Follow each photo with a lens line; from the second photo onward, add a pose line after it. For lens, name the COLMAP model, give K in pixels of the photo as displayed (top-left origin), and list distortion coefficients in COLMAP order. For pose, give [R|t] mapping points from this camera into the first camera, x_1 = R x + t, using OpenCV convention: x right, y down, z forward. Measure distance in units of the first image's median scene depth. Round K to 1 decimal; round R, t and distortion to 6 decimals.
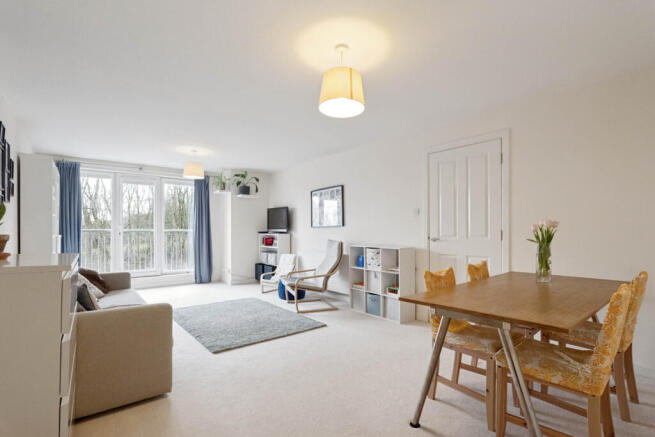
lens RADIAL K [[312.7, 0, 329.8], [0, 312.7, 229.4], [0, 0, 1]] dist [-0.004698, -0.000512]
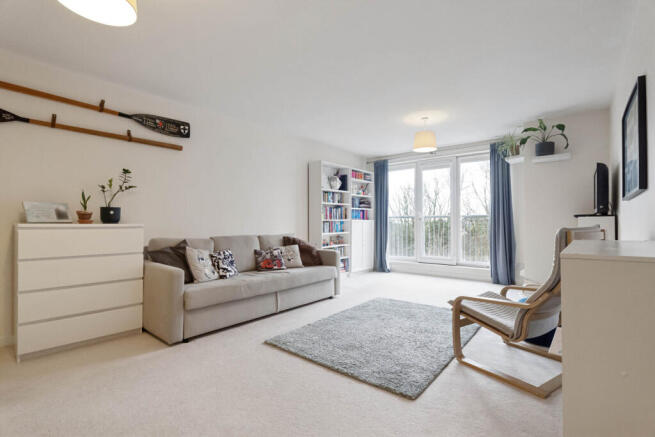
lens RADIAL K [[308.2, 0, 330.3], [0, 308.2, 222.1], [0, 0, 1]] dist [-0.010813, -0.000190]
pose [[0.209146, 0.001903, -0.977883, 0.311029], [0.000853, 0.999997, 0.002128, 0.023828], [0.977884, -0.001279, 0.209144, 0.567160]]
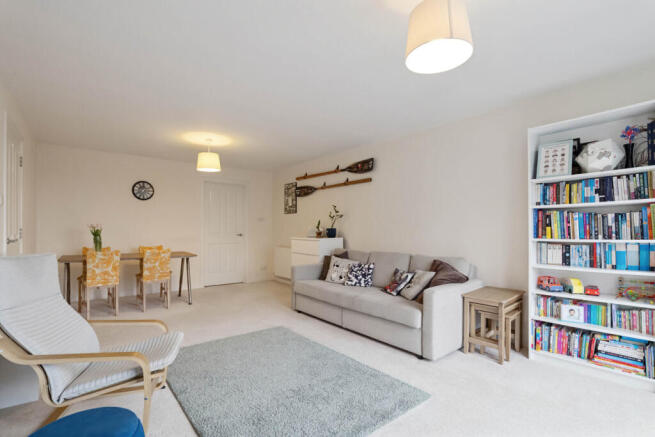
lens RADIAL K [[312.7, 0, 329.8], [0, 312.7, 229.4], [0, 0, 1]] dist [-0.004698, -0.000512]
pose [[-0.999985, 0.005416, 0.000490, -0.354883], [0.005416, 0.999985, 0.000954, -0.001583], [-0.000485, 0.000957, -0.999999, 1.320609]]
